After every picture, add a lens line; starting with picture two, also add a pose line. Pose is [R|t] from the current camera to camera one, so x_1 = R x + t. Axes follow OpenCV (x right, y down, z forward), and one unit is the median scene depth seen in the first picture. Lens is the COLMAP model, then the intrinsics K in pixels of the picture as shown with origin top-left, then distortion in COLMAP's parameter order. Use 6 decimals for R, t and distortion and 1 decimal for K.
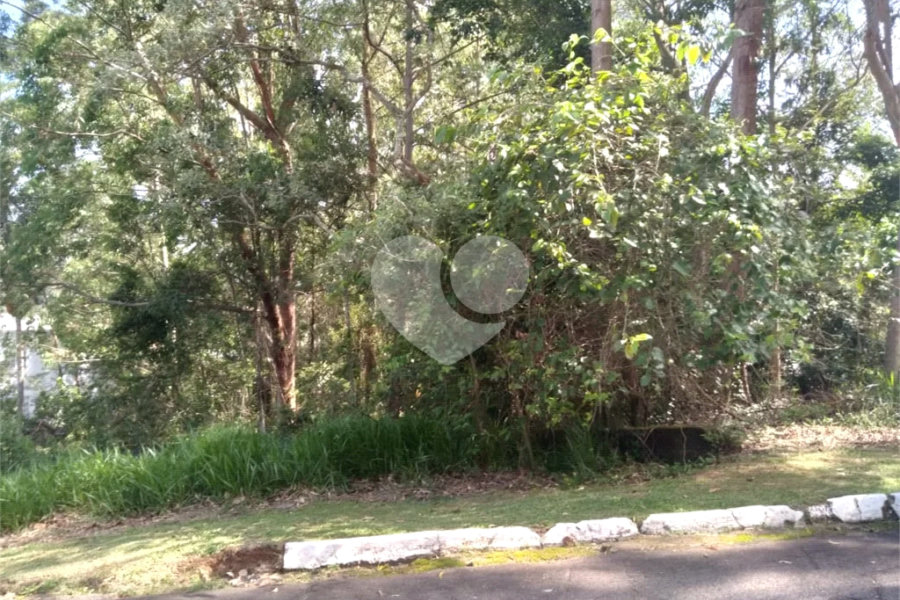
lens RADIAL K [[718.7, 0, 434.4], [0, 718.7, 332.0], [0, 0, 1]] dist [0.021764, -0.002540]
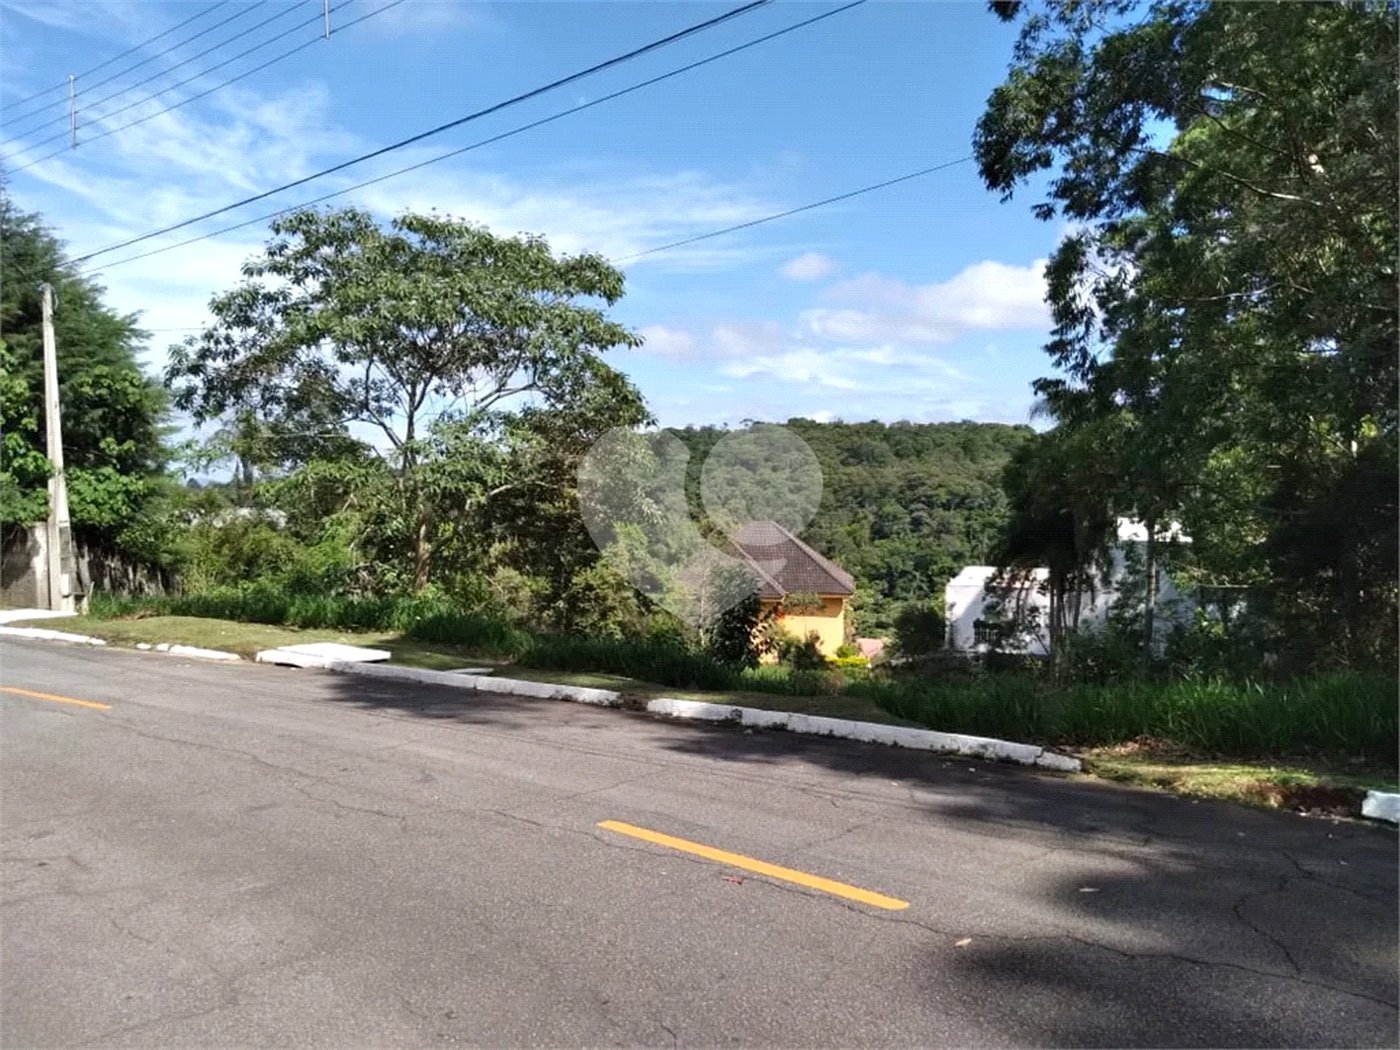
lens RADIAL K [[1111.4, 0, 700.0], [0, 1111.4, 525.0], [0, 0, 1]] dist [-0.003558, -0.018010]
pose [[0.607596, 0.035309, -0.793461, 0.087036], [-0.052616, 0.998606, 0.004147, 0.001322], [0.792501, 0.039229, 0.608607, -0.118476]]
